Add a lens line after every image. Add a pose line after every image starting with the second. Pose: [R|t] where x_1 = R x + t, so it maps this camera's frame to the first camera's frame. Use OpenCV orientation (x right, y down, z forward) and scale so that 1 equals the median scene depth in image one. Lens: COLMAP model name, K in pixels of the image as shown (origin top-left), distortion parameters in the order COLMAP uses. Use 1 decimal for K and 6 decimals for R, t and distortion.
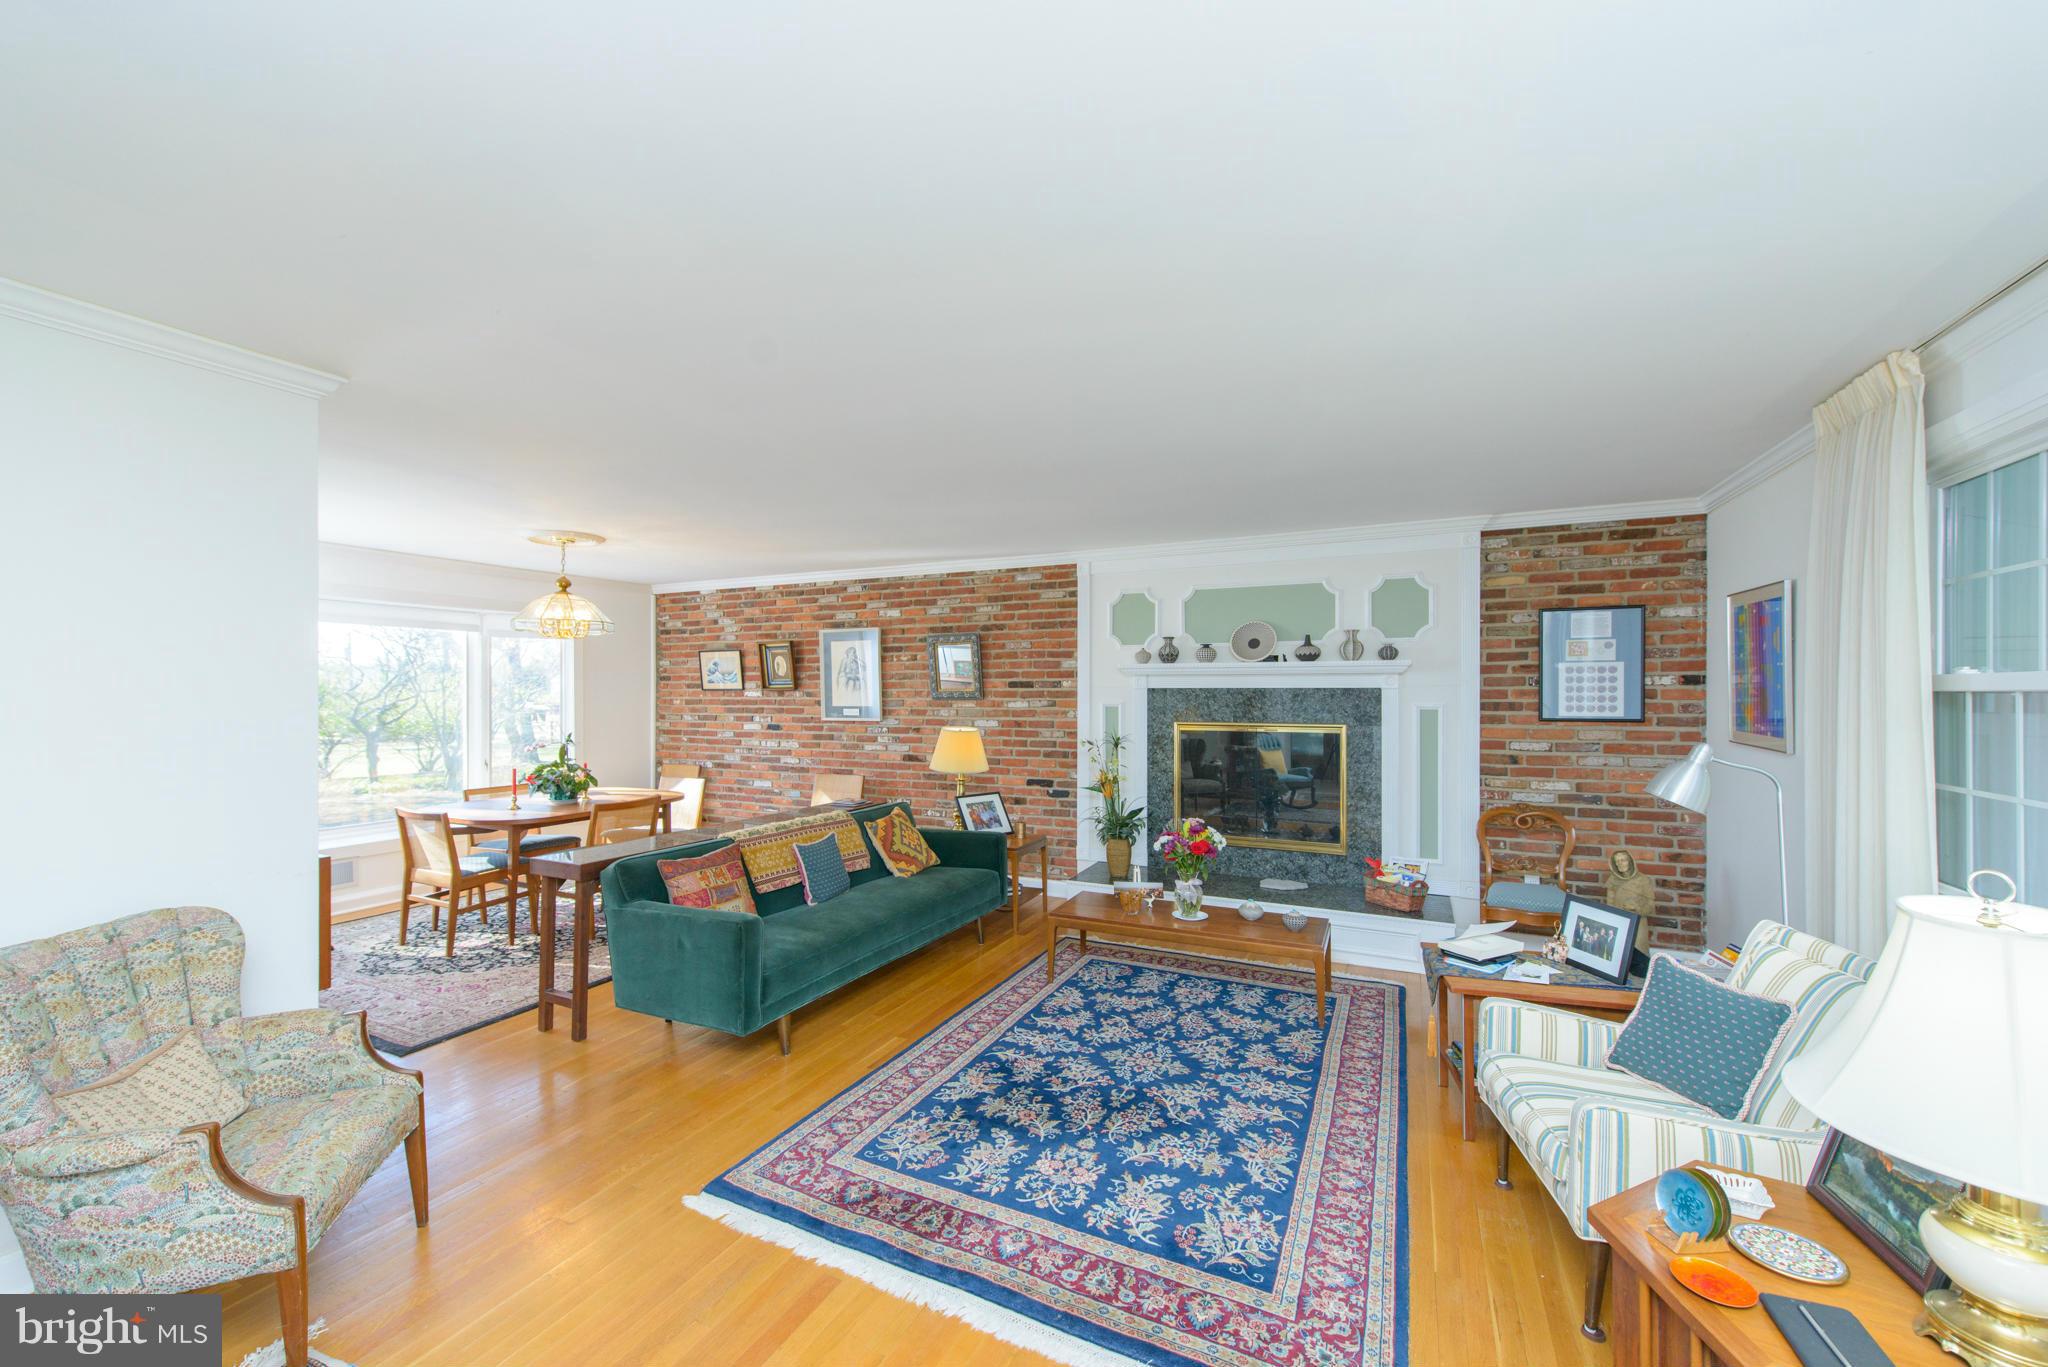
lens RADIAL K [[807.6, 0, 1027.9], [0, 807.6, 688.2], [0, 0, 1]] dist [0.011868, -0.000236]
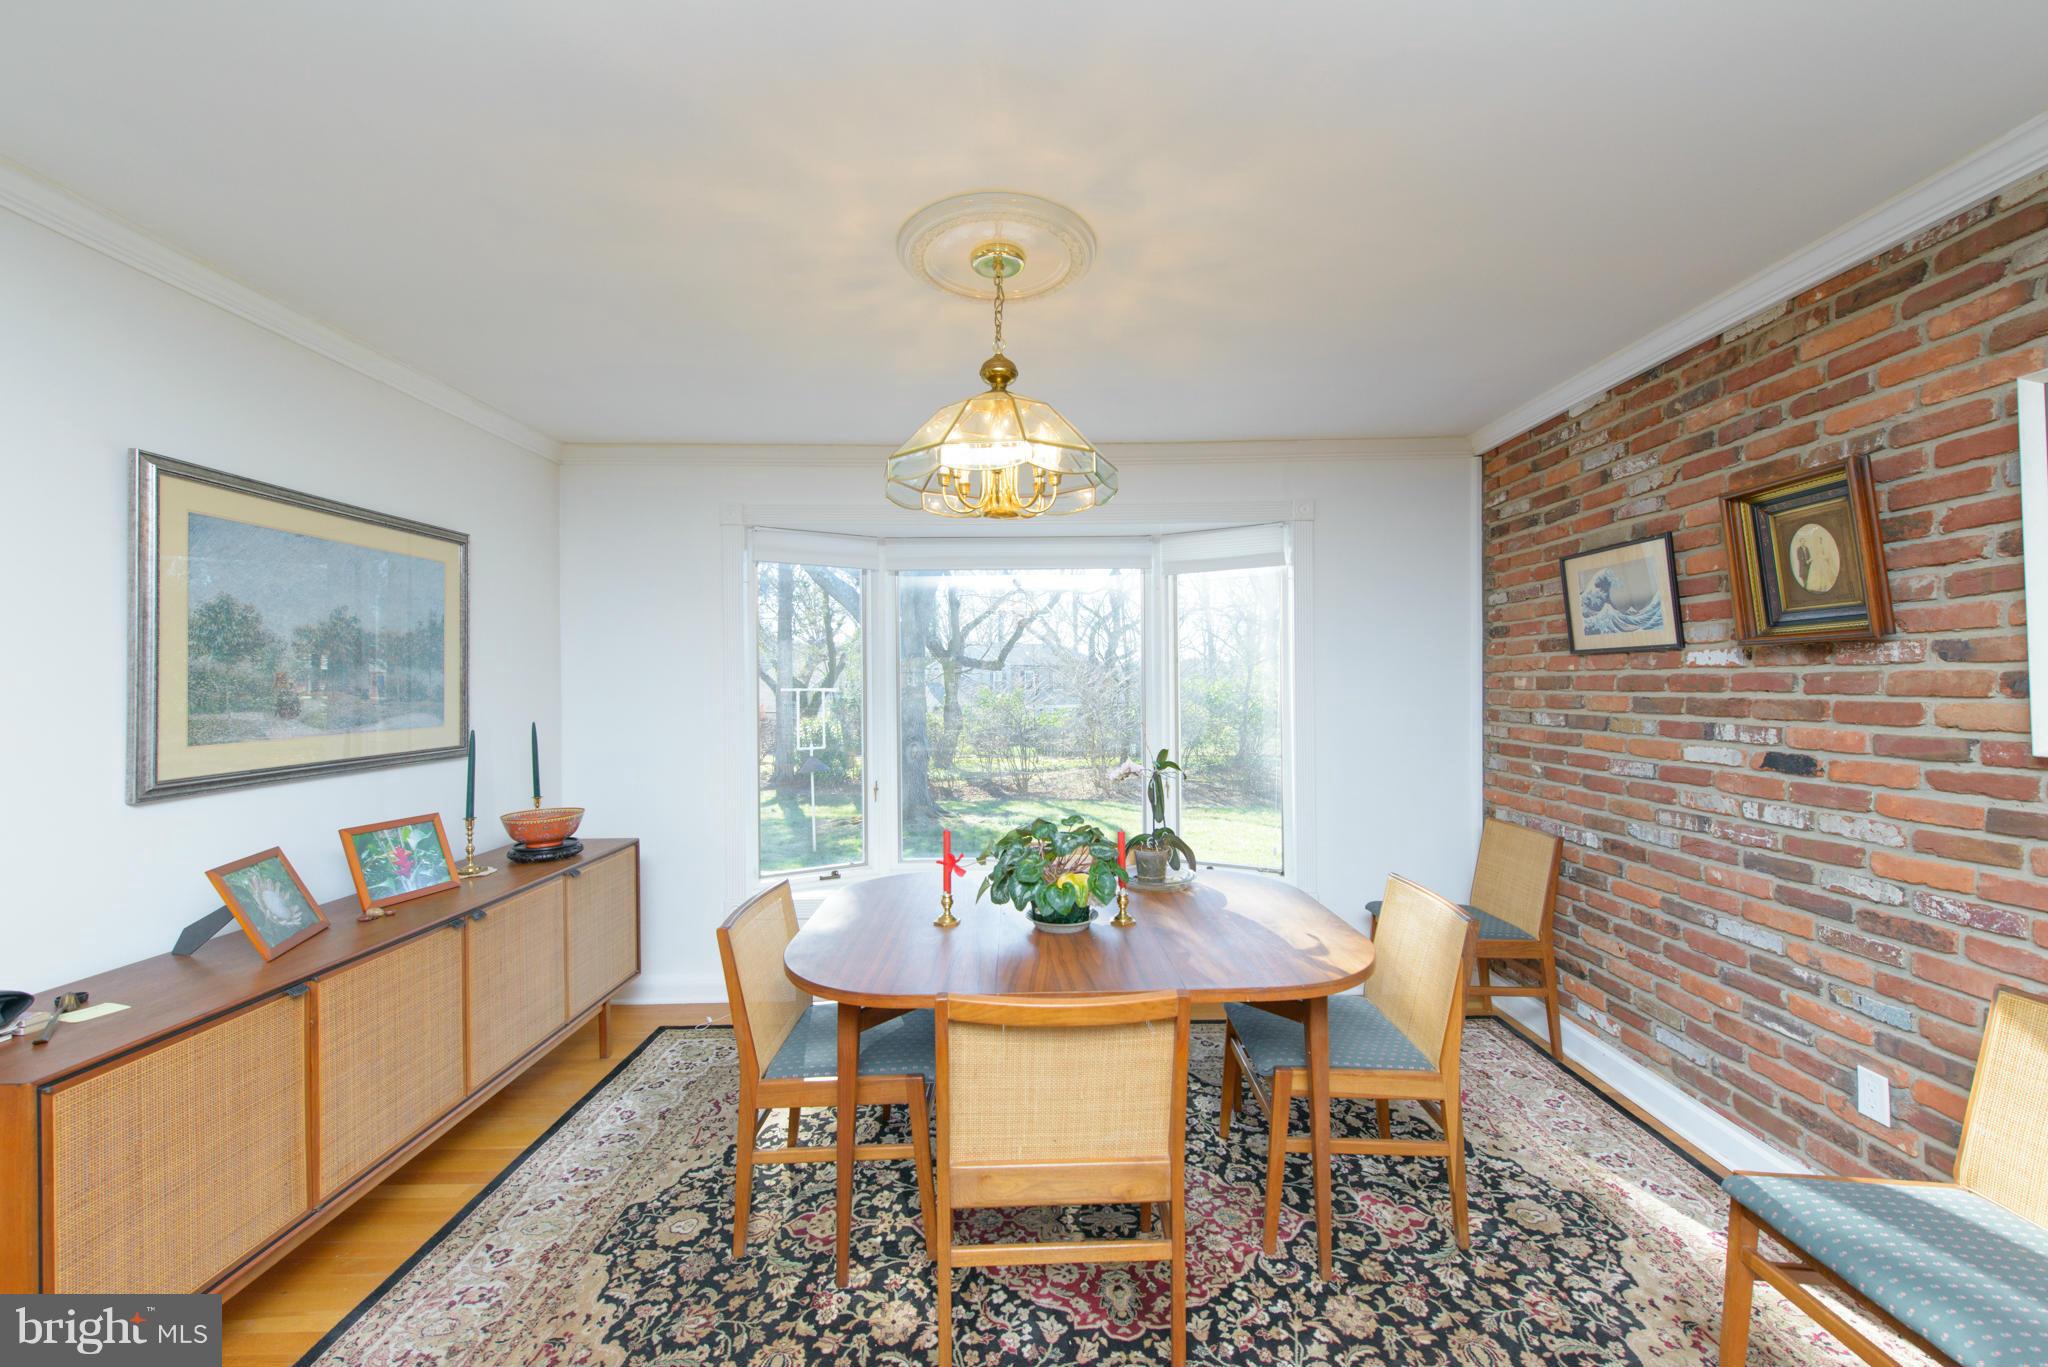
lens RADIAL K [[807.6, 0, 1027.9], [0, 807.6, 688.2], [0, 0, 1]] dist [0.011868, -0.000236]
pose [[0.418674, 0.002581, -0.908133, -0.232645], [0.014889, 0.999842, 0.009706, 0.018458], [0.908015, -0.017585, 0.418569, 0.919447]]
